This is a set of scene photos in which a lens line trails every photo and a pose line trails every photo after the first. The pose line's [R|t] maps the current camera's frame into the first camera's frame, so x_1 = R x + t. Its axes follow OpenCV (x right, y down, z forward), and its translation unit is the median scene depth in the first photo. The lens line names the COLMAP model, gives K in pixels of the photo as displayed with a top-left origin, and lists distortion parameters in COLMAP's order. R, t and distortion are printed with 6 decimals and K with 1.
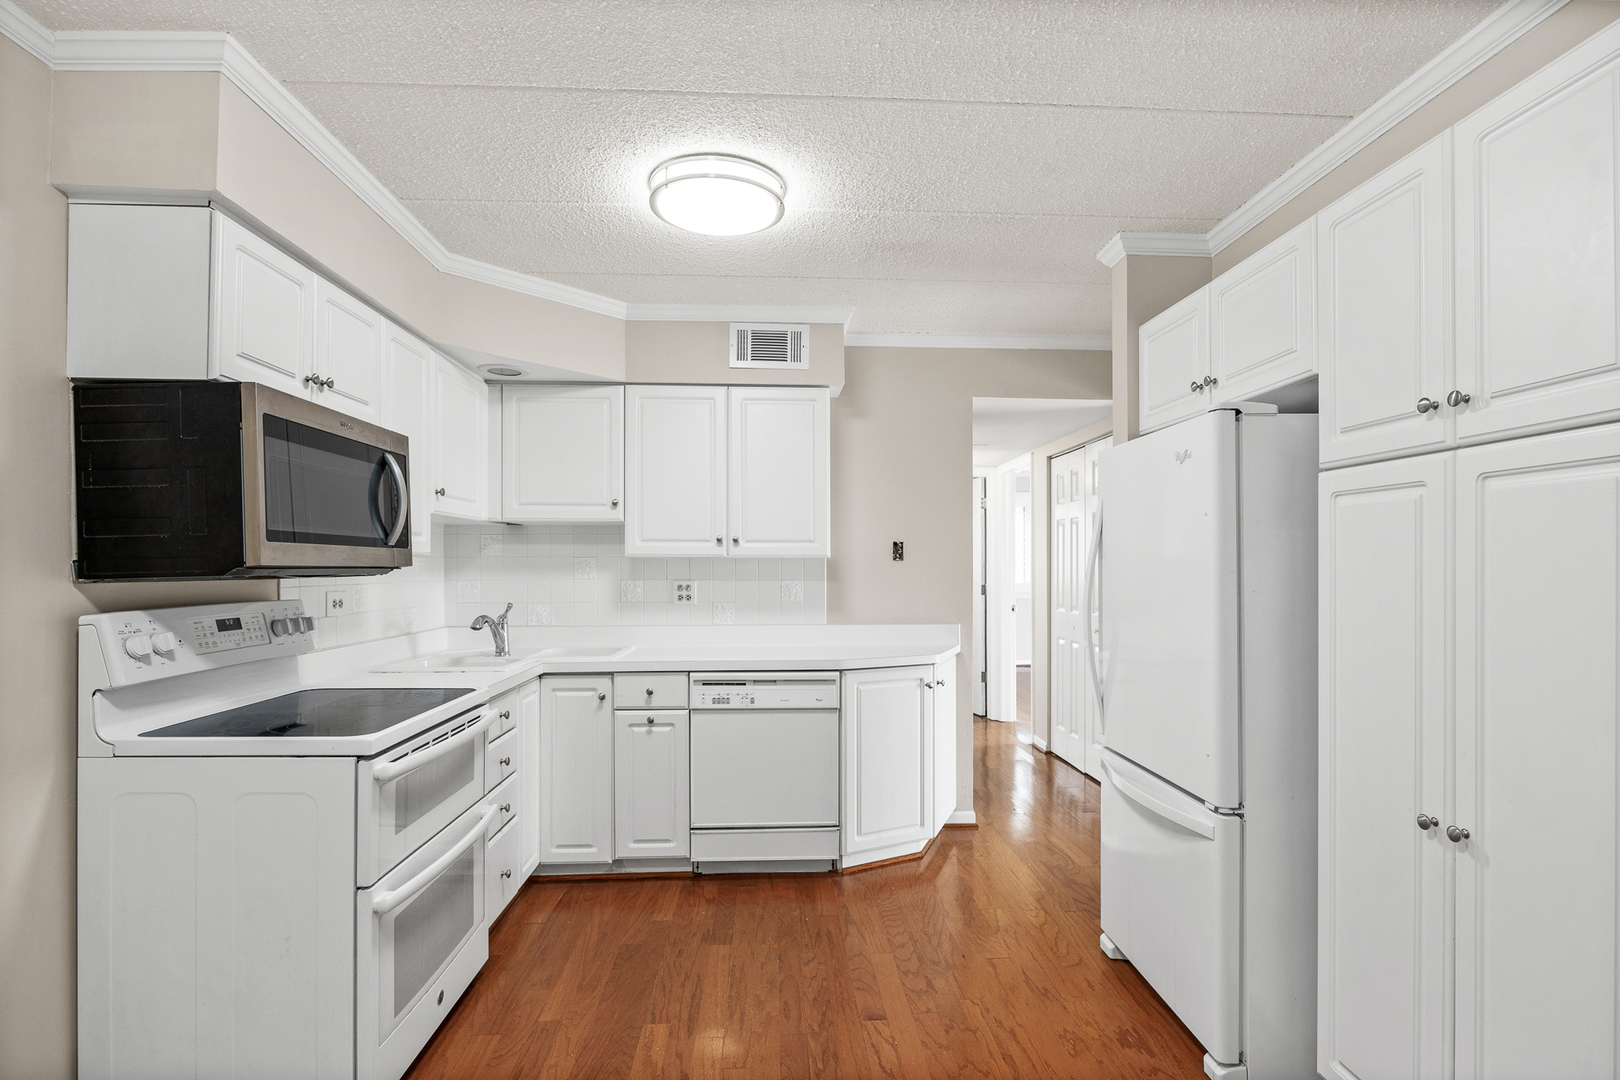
lens RADIAL K [[811.2, 0, 814.1], [0, 811.2, 560.8], [0, 0, 1]] dist [-0.010924, 0.000279]
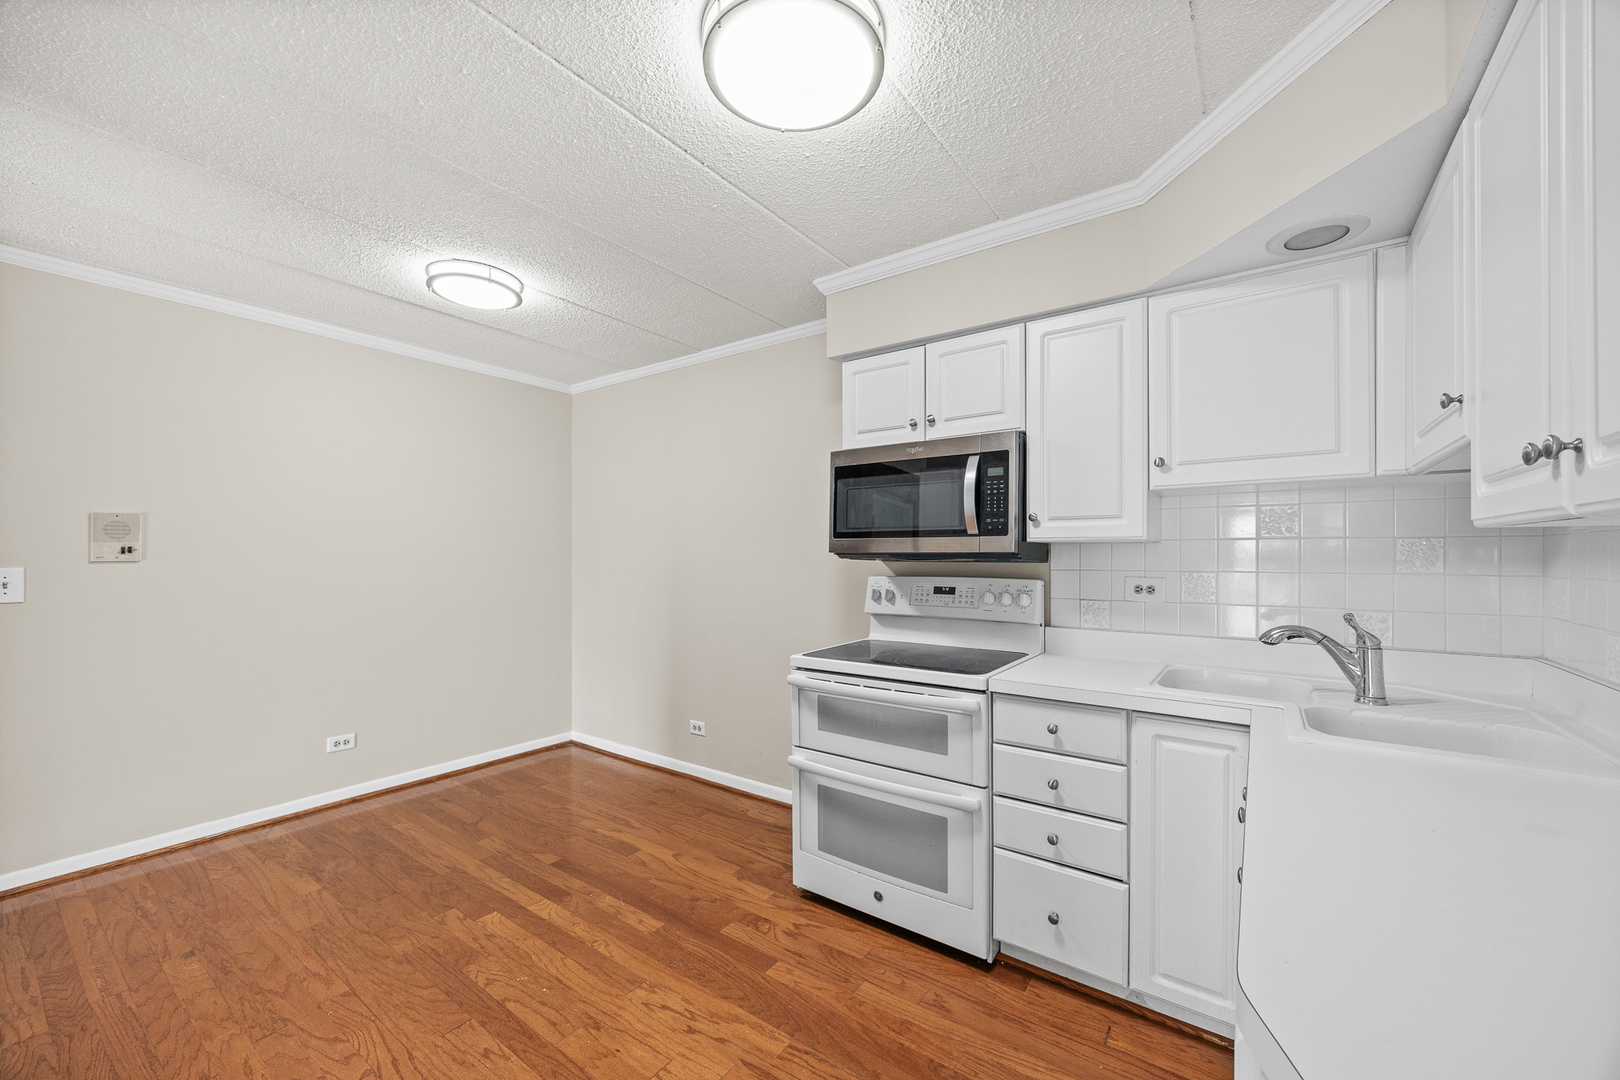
lens RADIAL K [[626.2, 0, 814.0], [0, 626.2, 556.9], [0, 0, 1]] dist [-0.000226, -0.000034]
pose [[-0.622640, 0.004600, -0.782495, 0.239617], [0.002653, 0.999989, 0.003768, 0.006739], [0.782504, 0.000270, -0.622646, 1.027352]]
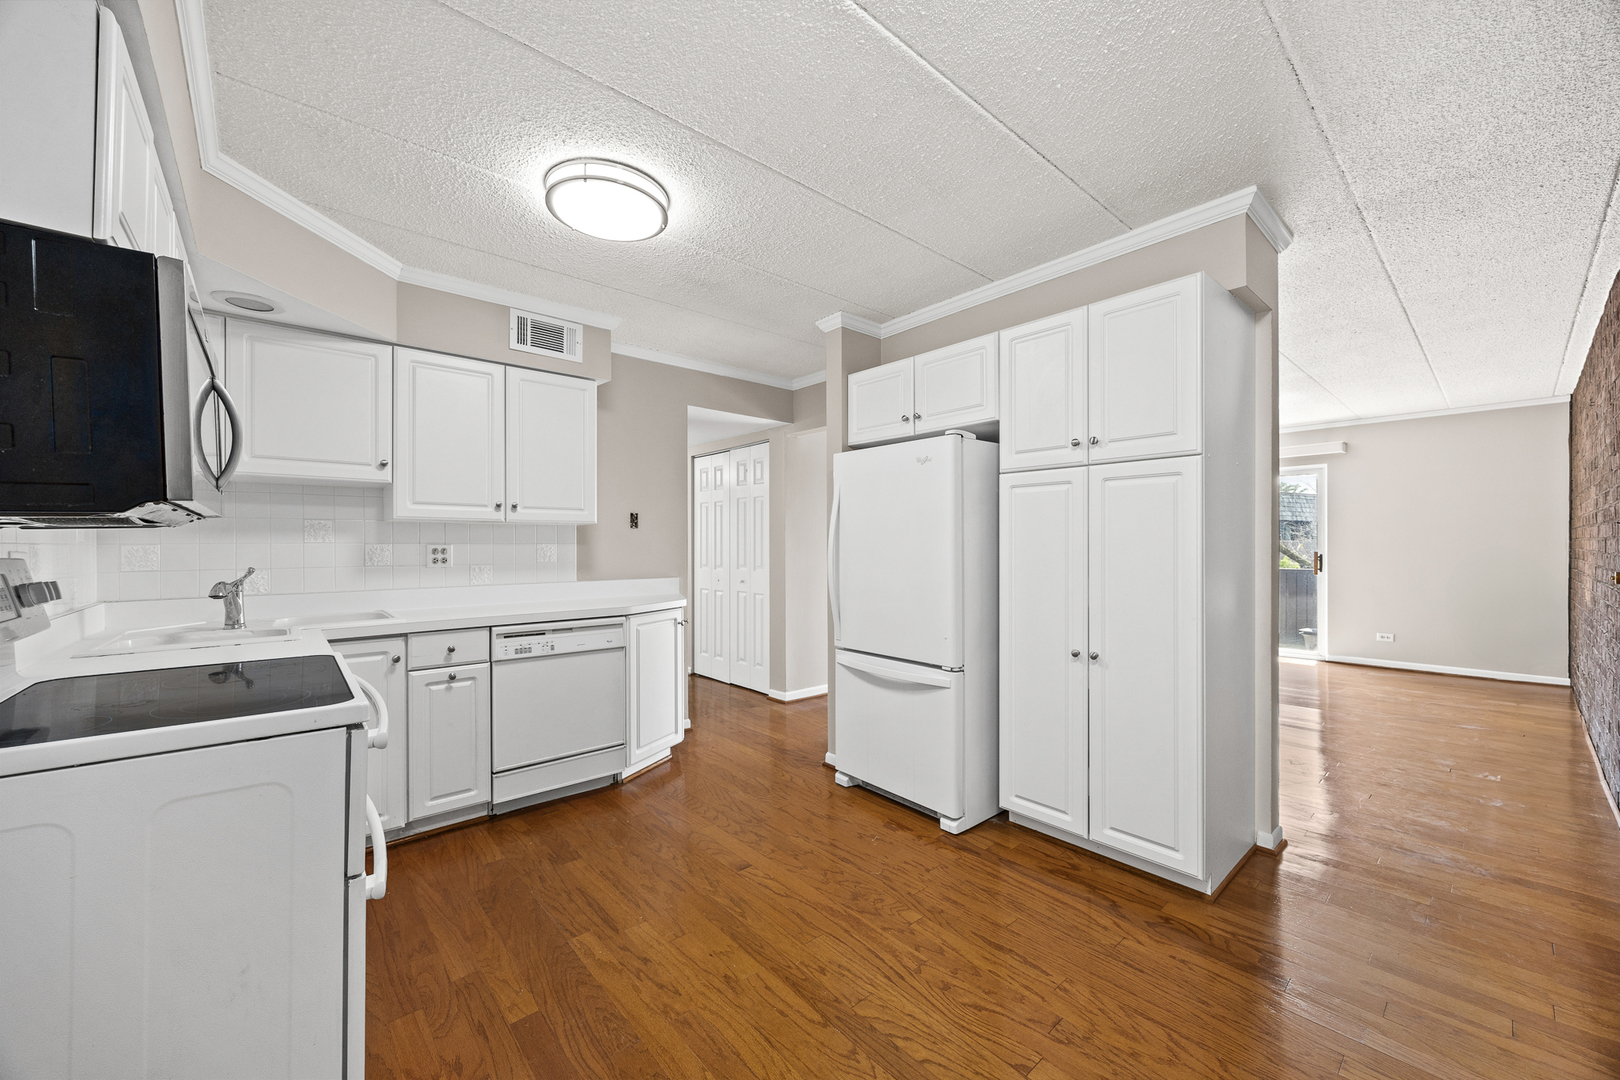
lens RADIAL K [[622.5, 0, 810.0], [0, 622.5, 540.0], [0, 0, 1]] dist [0.000010, -0.000045]
pose [[0.787493, 0.003352, 0.616315, -0.329455], [-0.001539, 0.999993, -0.003471, 0.024859], [-0.616322, 0.001785, 0.787492, 0.094658]]
